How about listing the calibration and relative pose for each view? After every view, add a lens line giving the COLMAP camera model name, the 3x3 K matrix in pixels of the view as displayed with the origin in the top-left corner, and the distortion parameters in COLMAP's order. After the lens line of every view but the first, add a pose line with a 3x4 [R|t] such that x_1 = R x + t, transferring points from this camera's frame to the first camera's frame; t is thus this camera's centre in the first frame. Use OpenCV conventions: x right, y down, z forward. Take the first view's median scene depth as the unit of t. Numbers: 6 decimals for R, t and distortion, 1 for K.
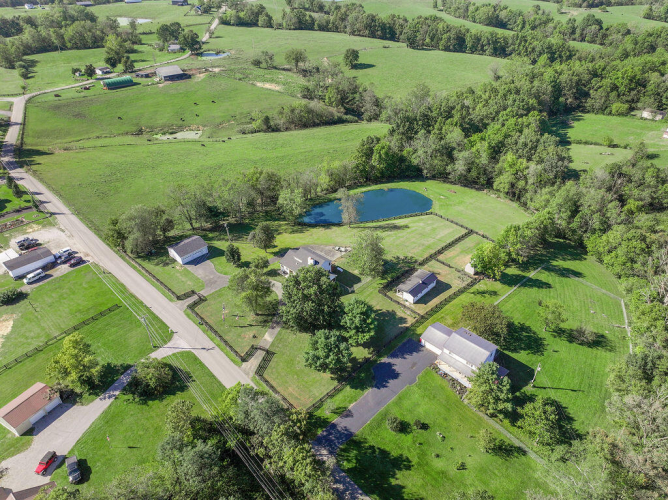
lens RADIAL K [[463.1, 0, 337.0], [0, 463.1, 247.0], [0, 0, 1]] dist [0.004662, 0.008077]
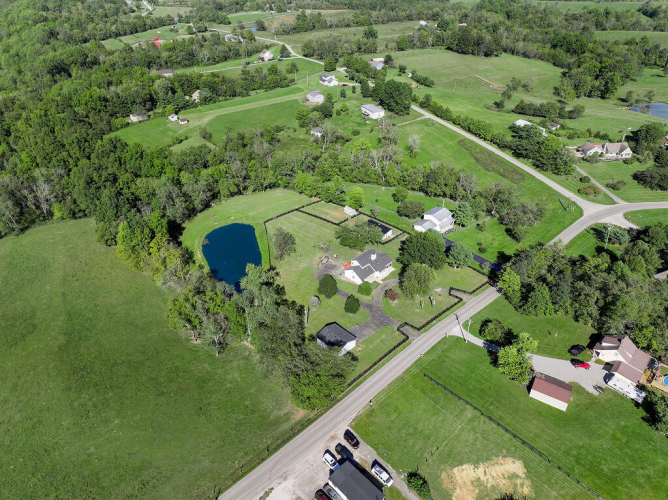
lens RADIAL K [[466.2, 0, 334.0], [0, 466.2, 250.0], [0, 0, 1]] dist [0.002034, 0.003988]
pose [[0.039257, -0.557212, 0.829442, -0.893933], [0.564994, 0.697026, 0.441516, -0.489541], [-0.824161, 0.451297, 0.342185, 0.506090]]
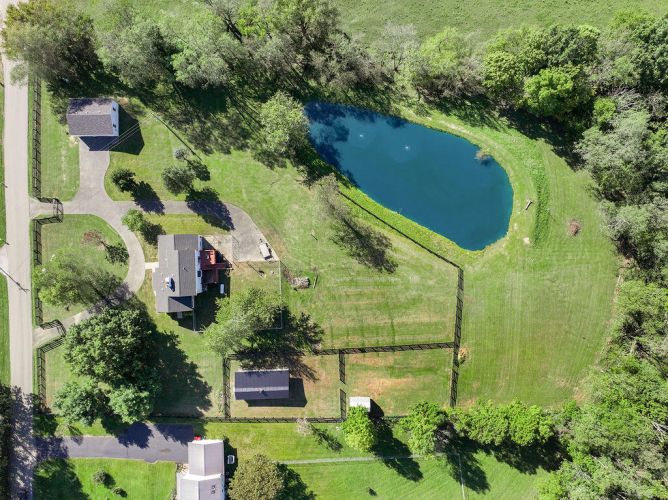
lens RADIAL K [[463.1, 0, 337.0], [0, 463.1, 247.0], [0, 0, 1]] dist [0.004662, 0.008077]
pose [[0.700950, 0.713131, -0.010638, 0.082653], [-0.395304, 0.400880, 0.826457, -0.575717], [0.593637, -0.575100, 0.562900, 0.611245]]
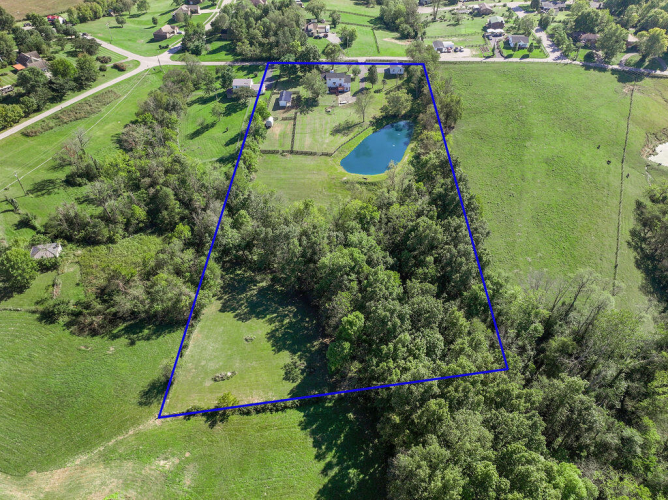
lens RADIAL K [[463.1, 0, 337.0], [0, 463.1, 247.0], [0, 0, 1]] dist [0.004662, 0.008077]
pose [[-0.737001, 0.453780, -0.500912, 0.971556], [-0.376023, 0.340554, 0.861760, -1.104288], [0.561637, 0.823472, -0.080357, 1.401963]]
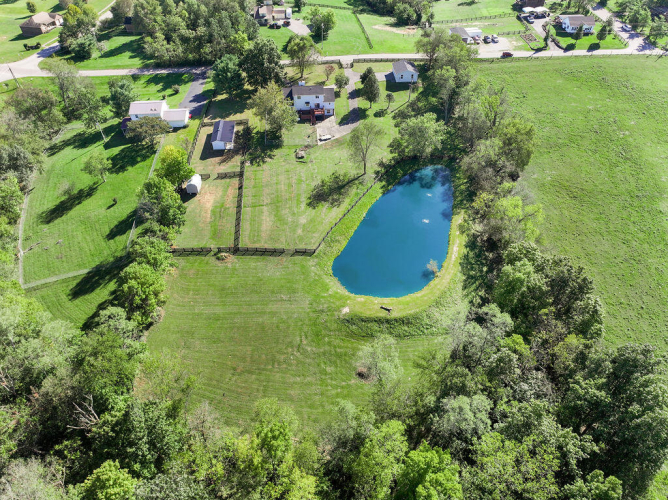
lens RADIAL K [[463.1, 0, 337.0], [0, 463.1, 247.0], [0, 0, 1]] dist [0.004662, 0.008077]
pose [[-0.676923, 0.502458, -0.537878, 0.552809], [-0.411450, 0.347617, 0.842539, -0.653290], [0.610315, 0.791643, -0.028573, 1.111797]]
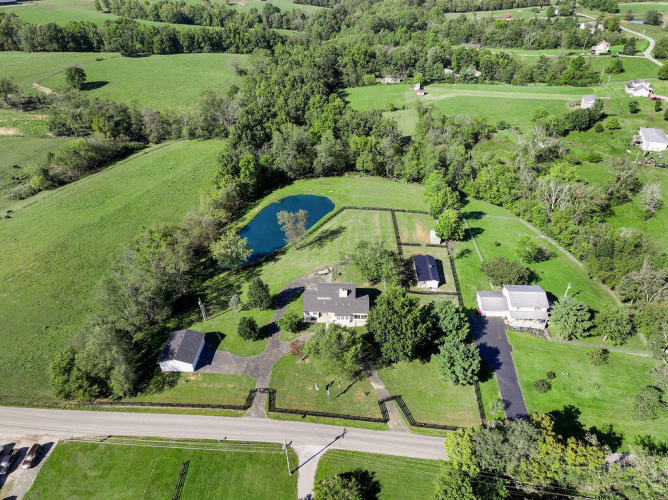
lens RADIAL K [[466.2, 0, 334.0], [0, 466.2, 250.0], [0, 0, 1]] dist [0.002034, 0.003988]
pose [[0.757884, -0.371161, 0.536518, -0.417413], [0.365392, 0.922793, 0.122233, -0.129804], [-0.540464, 0.103401, 0.834989, 0.191748]]
